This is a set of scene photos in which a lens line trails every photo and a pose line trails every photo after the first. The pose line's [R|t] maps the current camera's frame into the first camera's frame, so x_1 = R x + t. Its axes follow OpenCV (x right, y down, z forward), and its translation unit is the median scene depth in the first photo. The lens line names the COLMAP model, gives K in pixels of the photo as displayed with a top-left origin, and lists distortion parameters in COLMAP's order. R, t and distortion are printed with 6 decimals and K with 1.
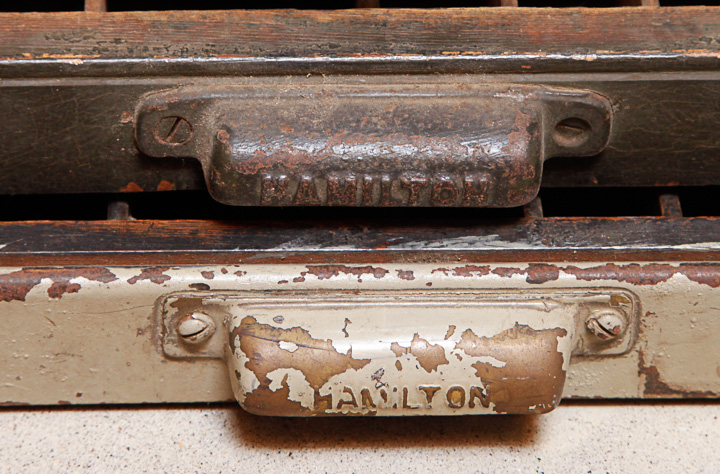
lens RADIAL K [[1888.0, 0, 360.1], [0, 1888.0, 233.6], [0, 0, 1]] dist [0.119189, 0.000000]
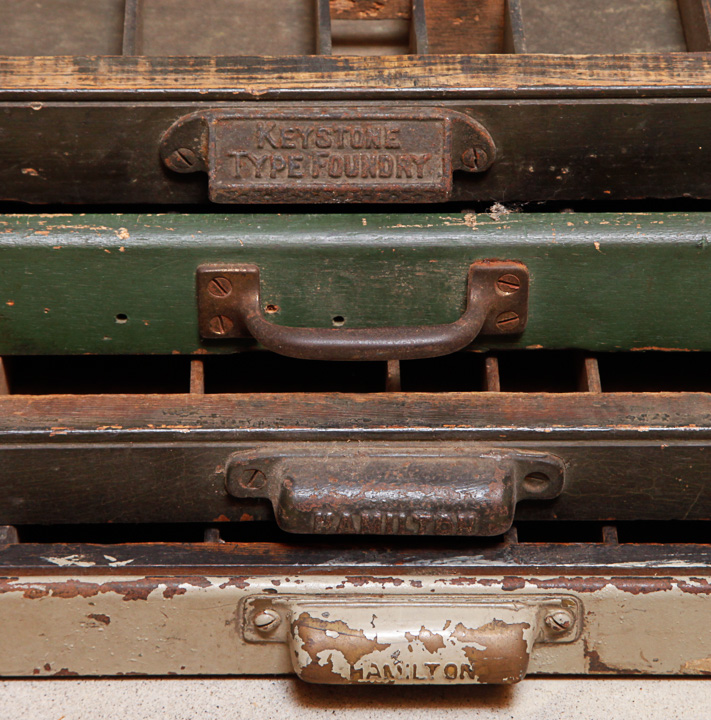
lens RADIAL K [[2287.4, 0, 382.3], [0, 2287.4, 380.9], [0, 0, 1]] dist [0.093693, 0.000000]
pose [[0.999517, 0.005361, -0.030623, 0.049827], [-0.006993, 0.998546, -0.053453, -0.037341], [0.030292, 0.053641, 0.998101, -0.704666]]
